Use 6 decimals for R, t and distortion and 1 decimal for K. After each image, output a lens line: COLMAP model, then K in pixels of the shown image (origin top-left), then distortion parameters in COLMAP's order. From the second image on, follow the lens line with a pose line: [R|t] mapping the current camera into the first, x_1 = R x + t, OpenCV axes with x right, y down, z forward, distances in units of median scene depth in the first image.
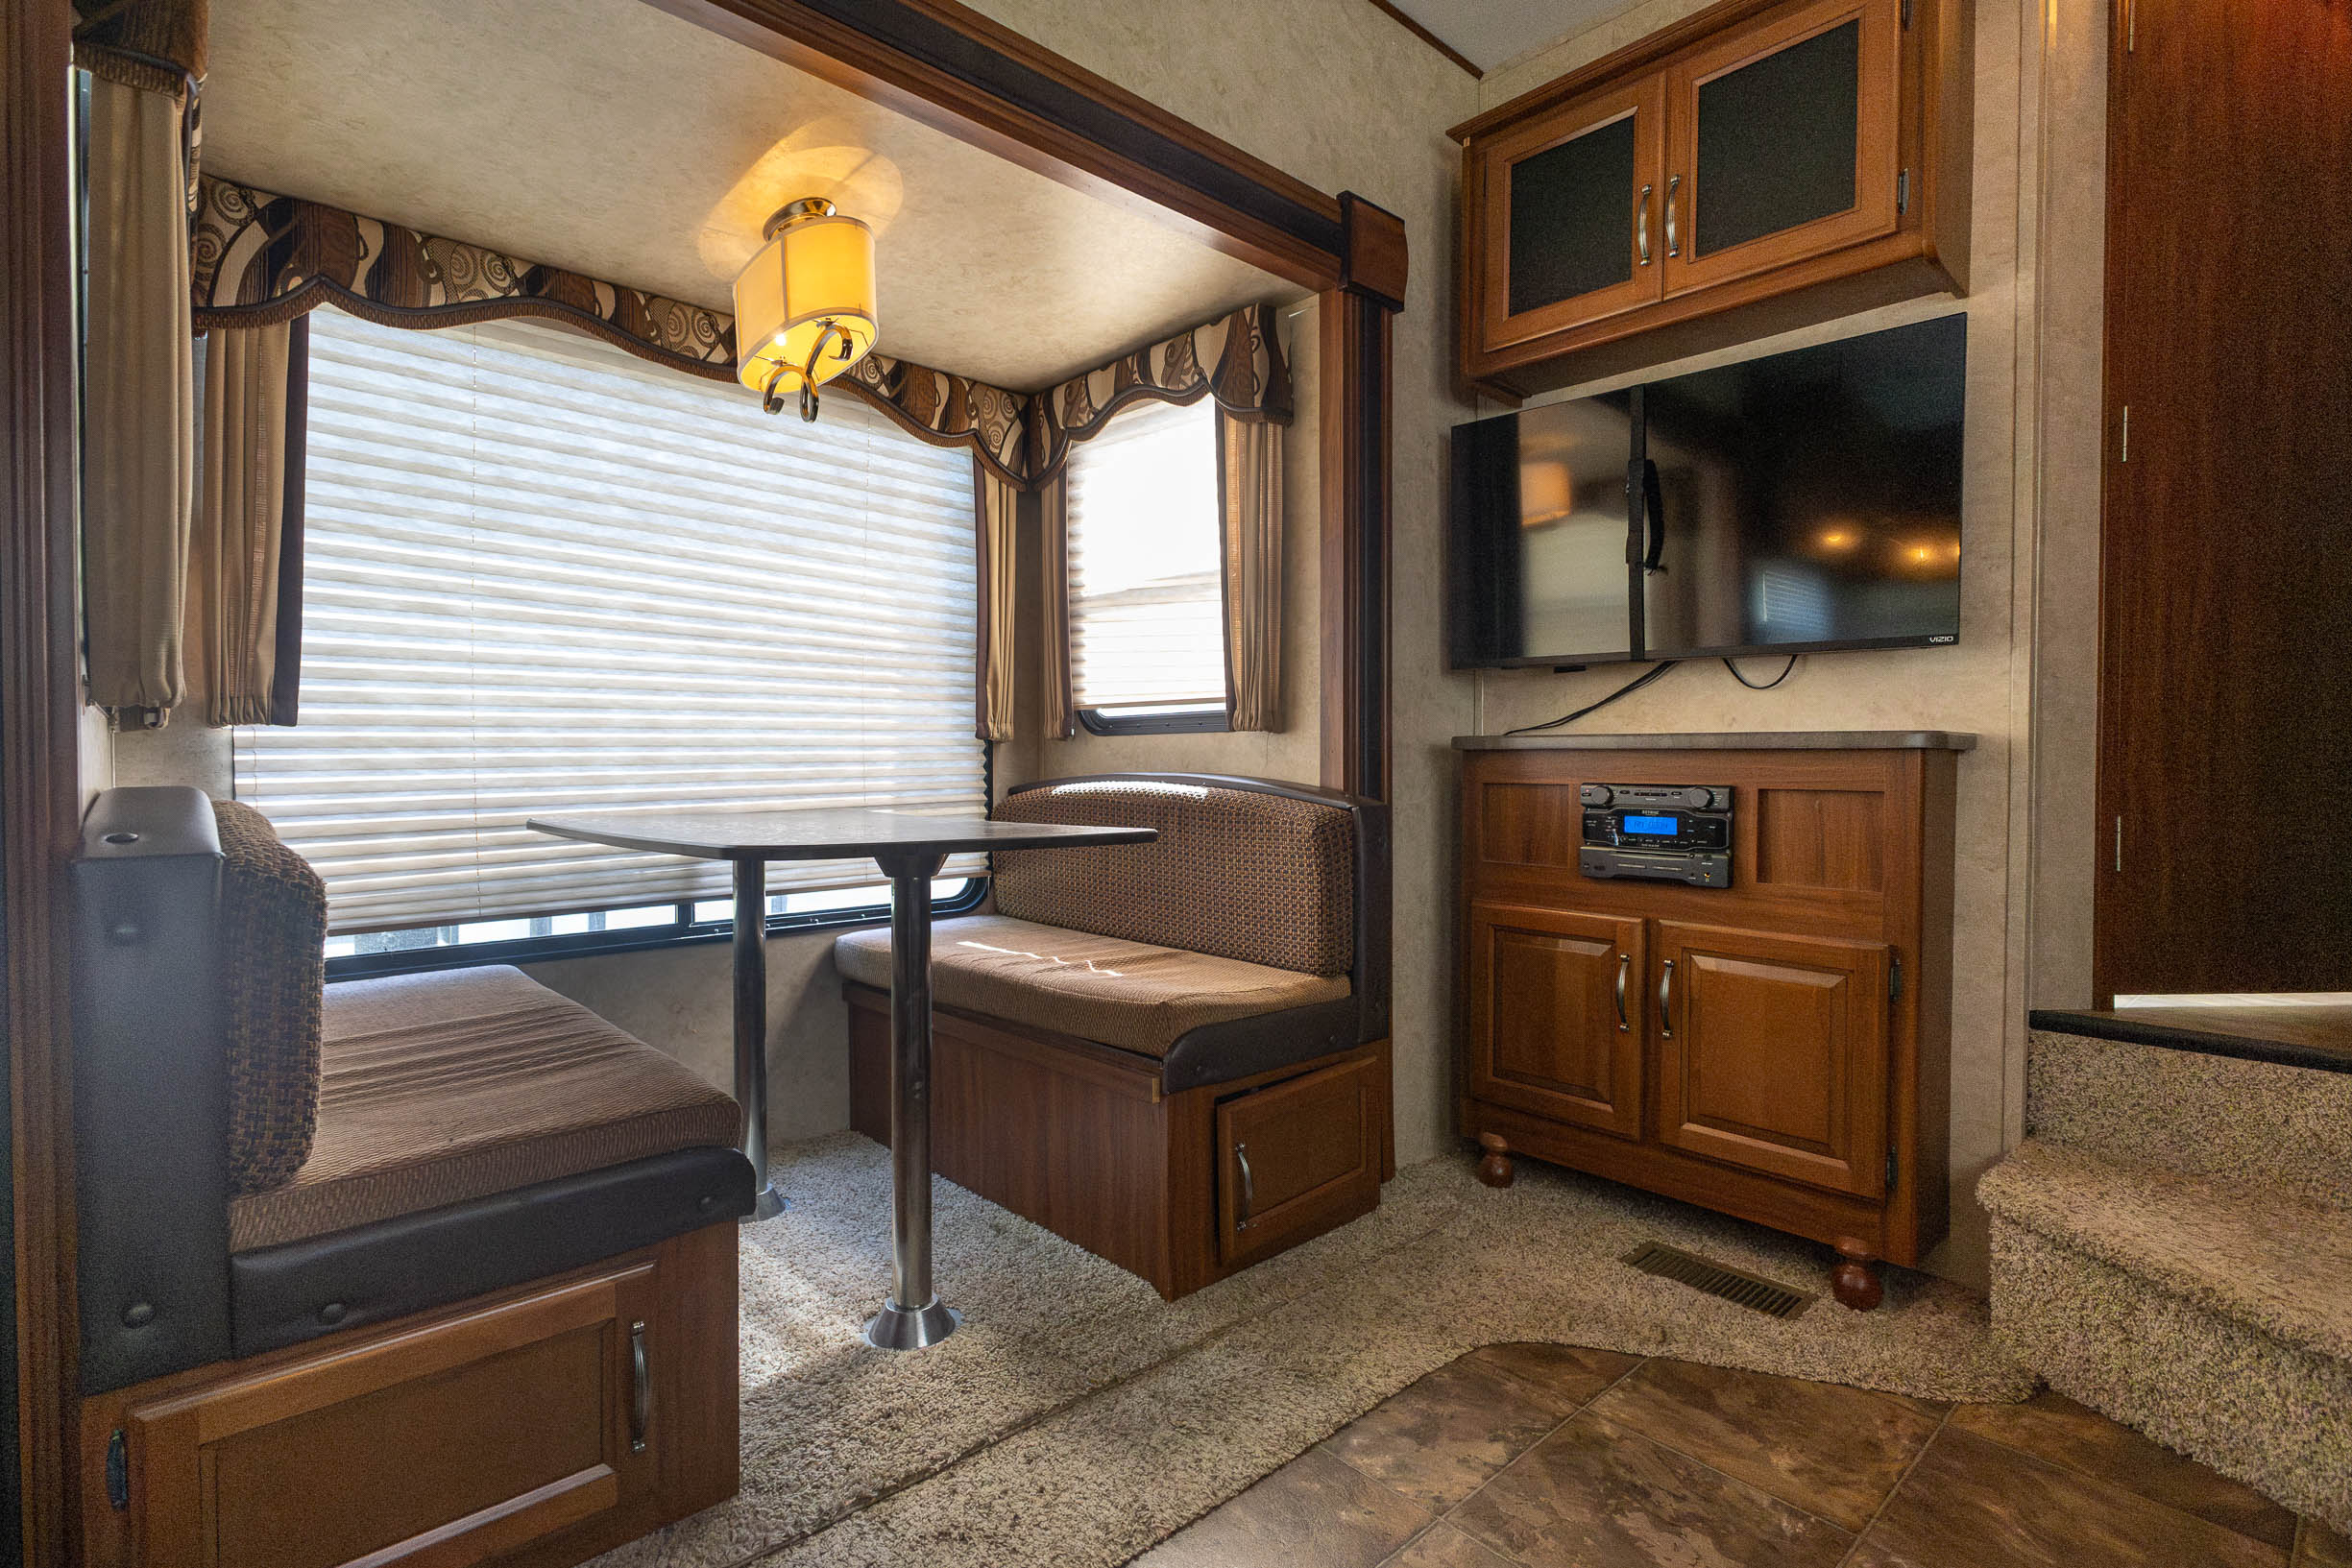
lens RADIAL K [[1112.7, 0, 1168.3], [0, 1112.7, 779.5], [0, 0, 1]] dist [0.002259, -0.002898]
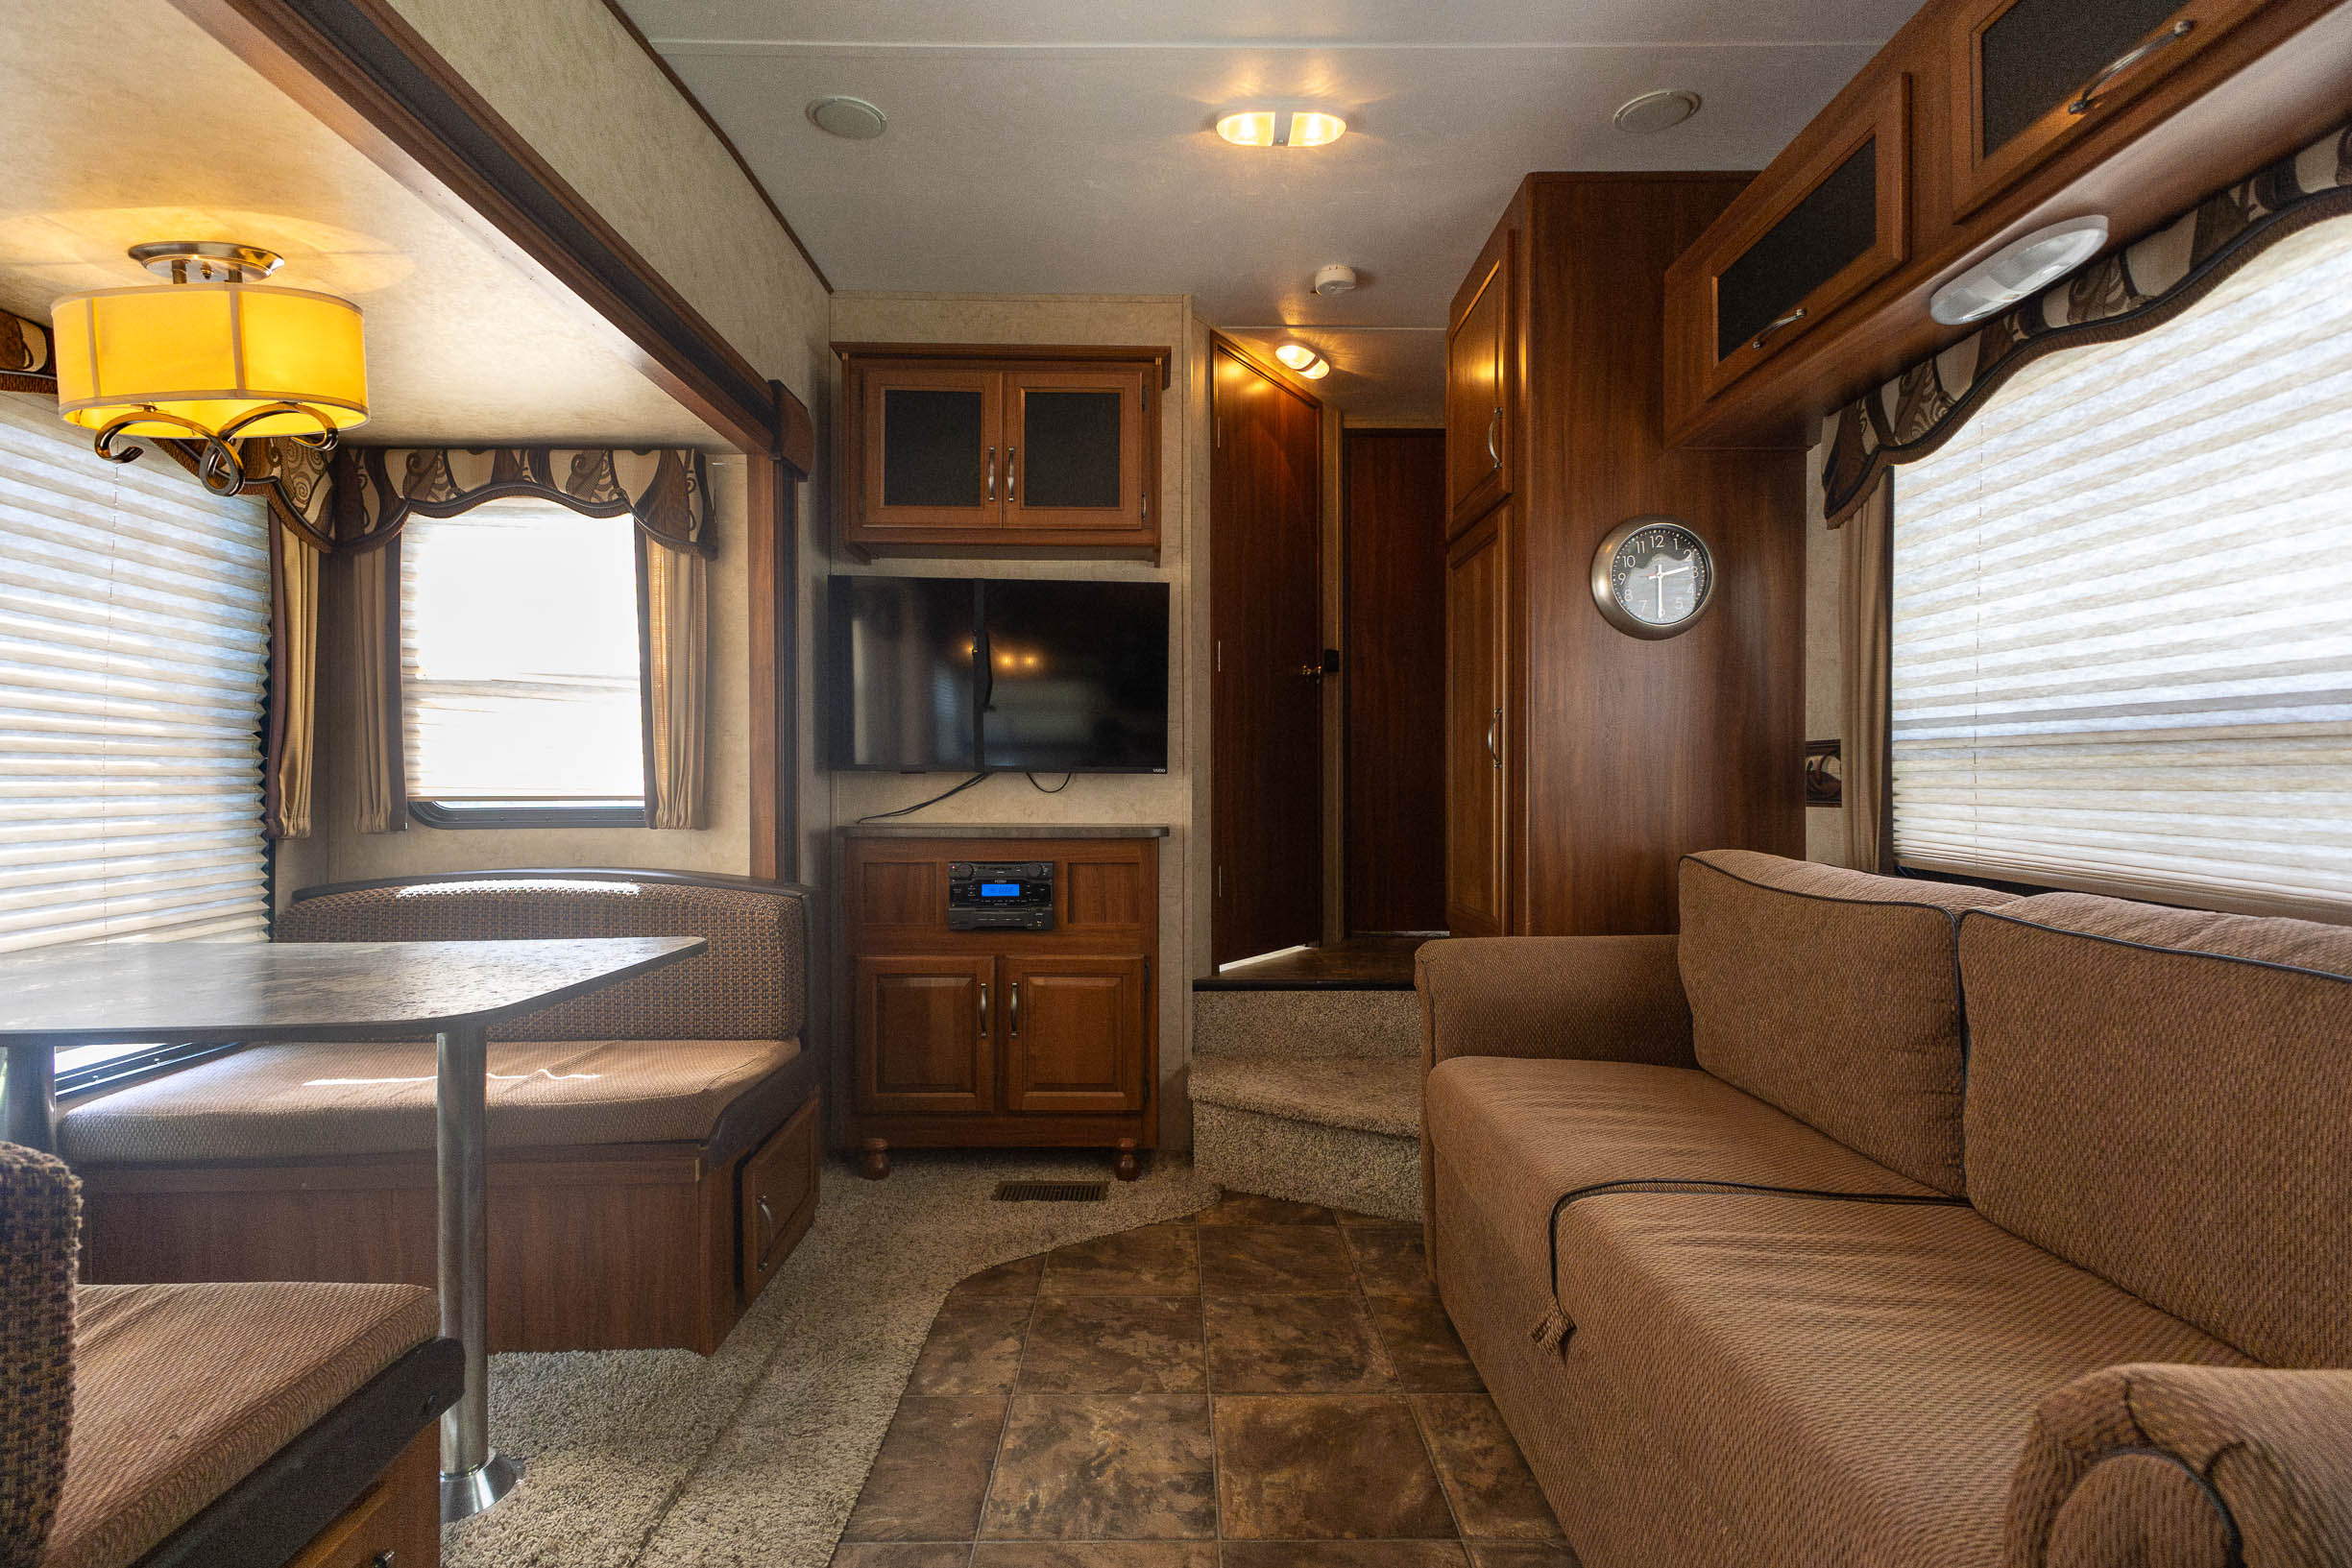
lens RADIAL K [[1020.3, 0, 1171.2], [0, 1020.3, 782.6], [0, 0, 1]] dist [0.002827, 0.000664]
pose [[0.662436, -0.003998, 0.749108, -0.391482], [0.017316, 0.999800, -0.009977, -0.077723], [-0.748919, 0.019580, 0.662373, -0.037675]]
